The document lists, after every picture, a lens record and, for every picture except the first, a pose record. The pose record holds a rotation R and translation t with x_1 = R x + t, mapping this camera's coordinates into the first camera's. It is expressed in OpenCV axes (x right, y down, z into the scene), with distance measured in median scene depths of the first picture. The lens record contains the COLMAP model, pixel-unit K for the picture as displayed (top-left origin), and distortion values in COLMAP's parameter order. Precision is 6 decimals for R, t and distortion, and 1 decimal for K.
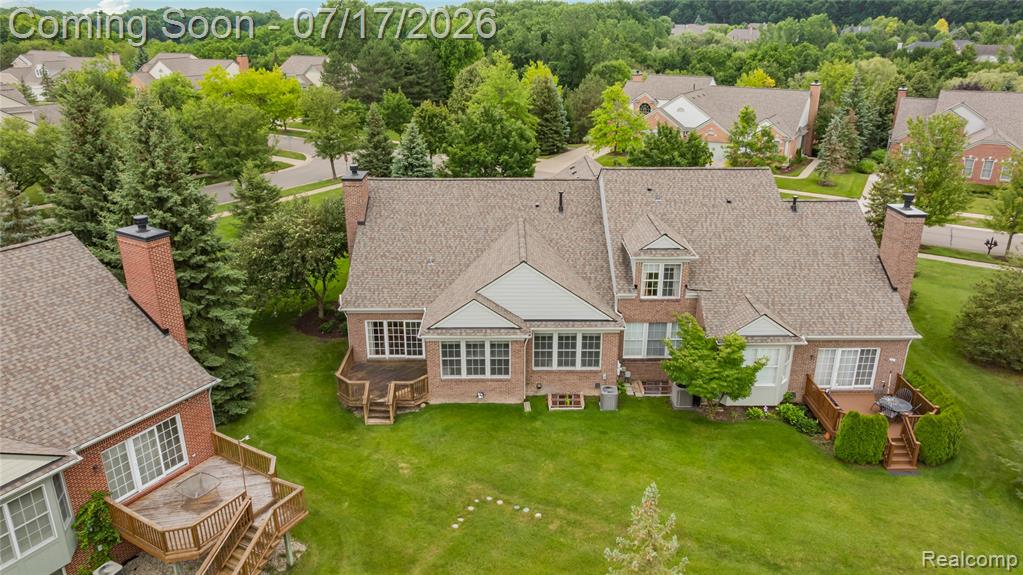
lens RADIAL K [[725.1, 0, 511.5], [0, 725.1, 287.5], [0, 0, 1]] dist [-0.026460, 0.025670]
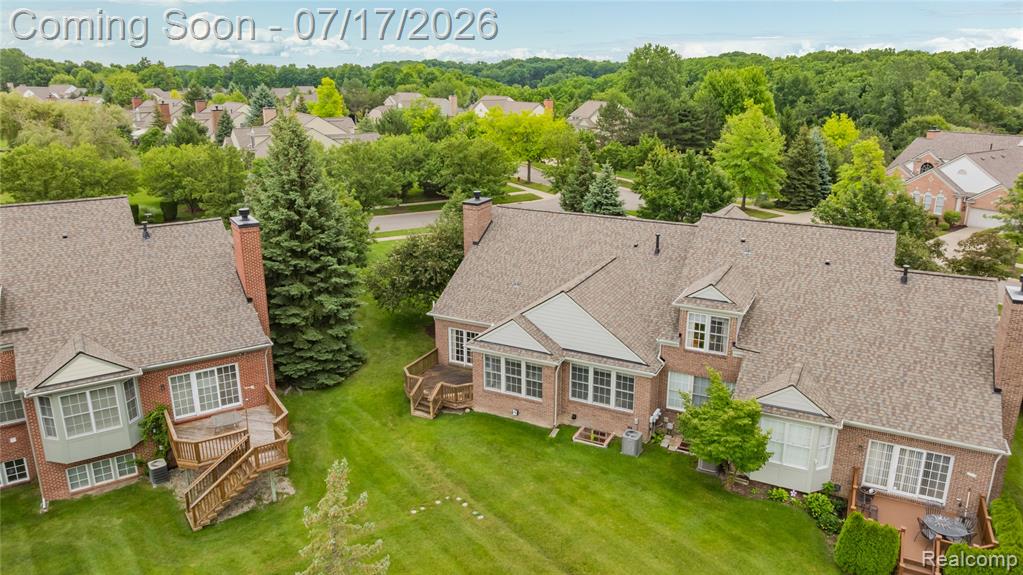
lens RADIAL K [[725.1, 0, 511.5], [0, 725.1, 287.5], [0, 0, 1]] dist [-0.026460, 0.025670]
pose [[0.890086, 0.135284, -0.435253, 0.383844], [-0.162318, 0.986413, -0.025344, -0.002802], [0.425910, 0.093208, 0.899951, 0.031334]]
